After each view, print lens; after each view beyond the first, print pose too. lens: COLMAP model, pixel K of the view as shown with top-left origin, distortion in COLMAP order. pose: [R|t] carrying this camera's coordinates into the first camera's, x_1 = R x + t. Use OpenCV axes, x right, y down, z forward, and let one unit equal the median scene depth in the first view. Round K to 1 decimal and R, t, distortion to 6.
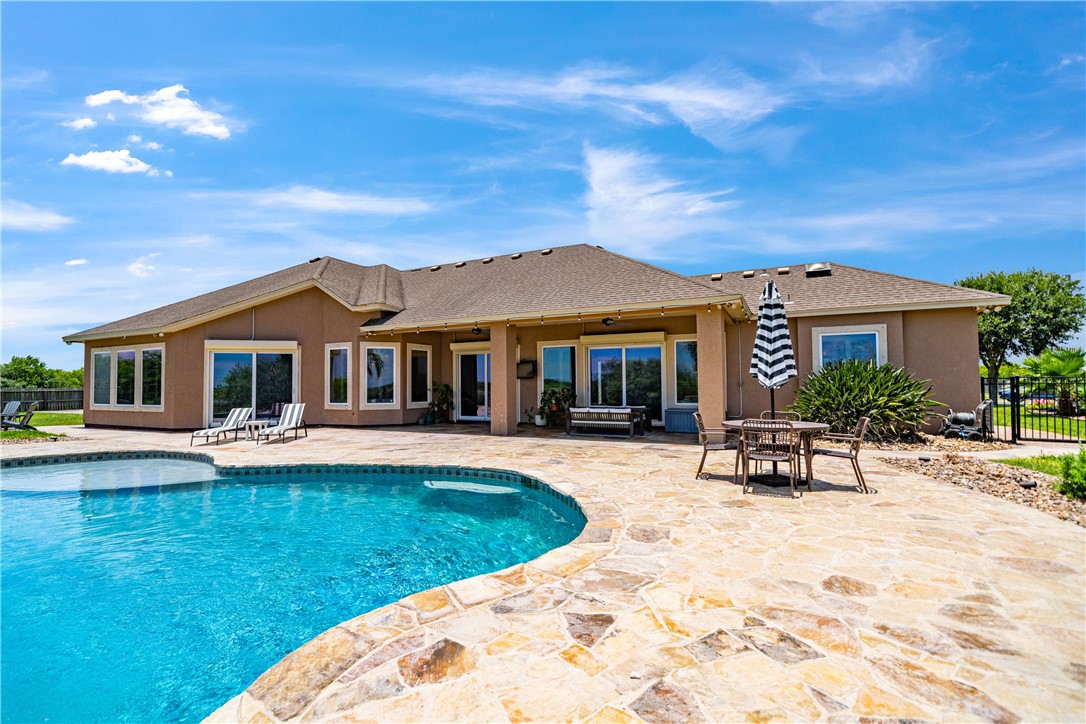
lens RADIAL K [[475.4, 0, 547.4], [0, 475.4, 361.1], [0, 0, 1]] dist [-0.001656, -0.000018]
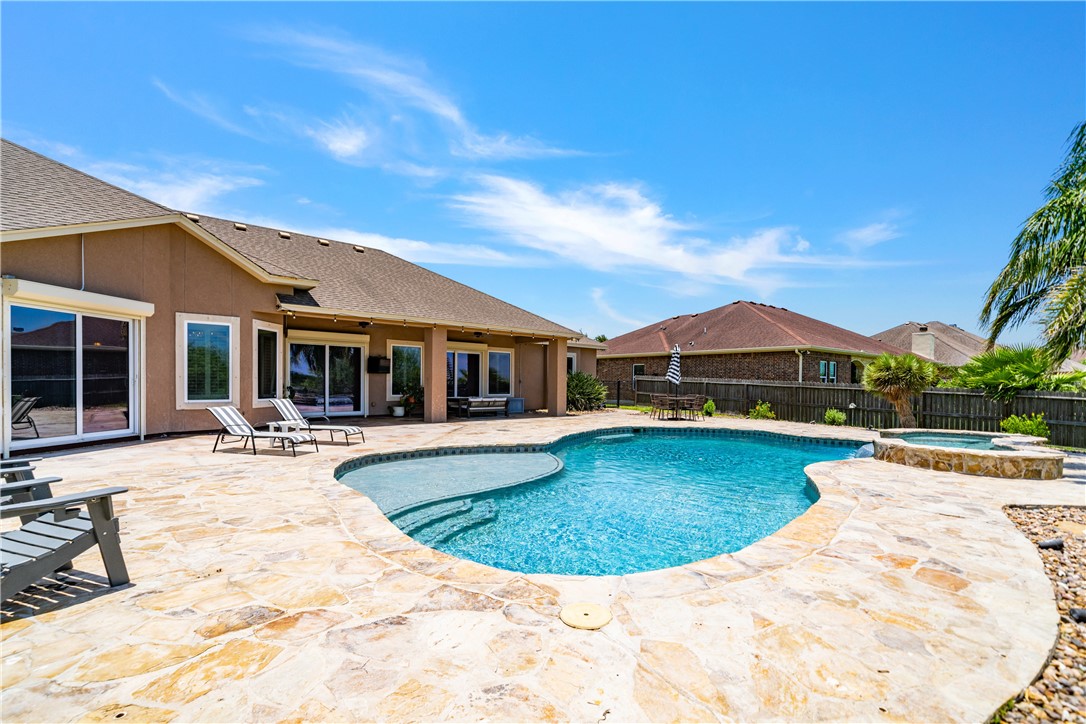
lens RADIAL K [[475.4, 0, 543.2], [0, 475.4, 366.3], [0, 0, 1]] dist [-0.001656, -0.000018]
pose [[0.358237, 0.041695, 0.932699, -1.095695], [-0.068085, 0.997509, -0.018442, 0.020505], [-0.931145, -0.056896, 0.360184, 0.336205]]
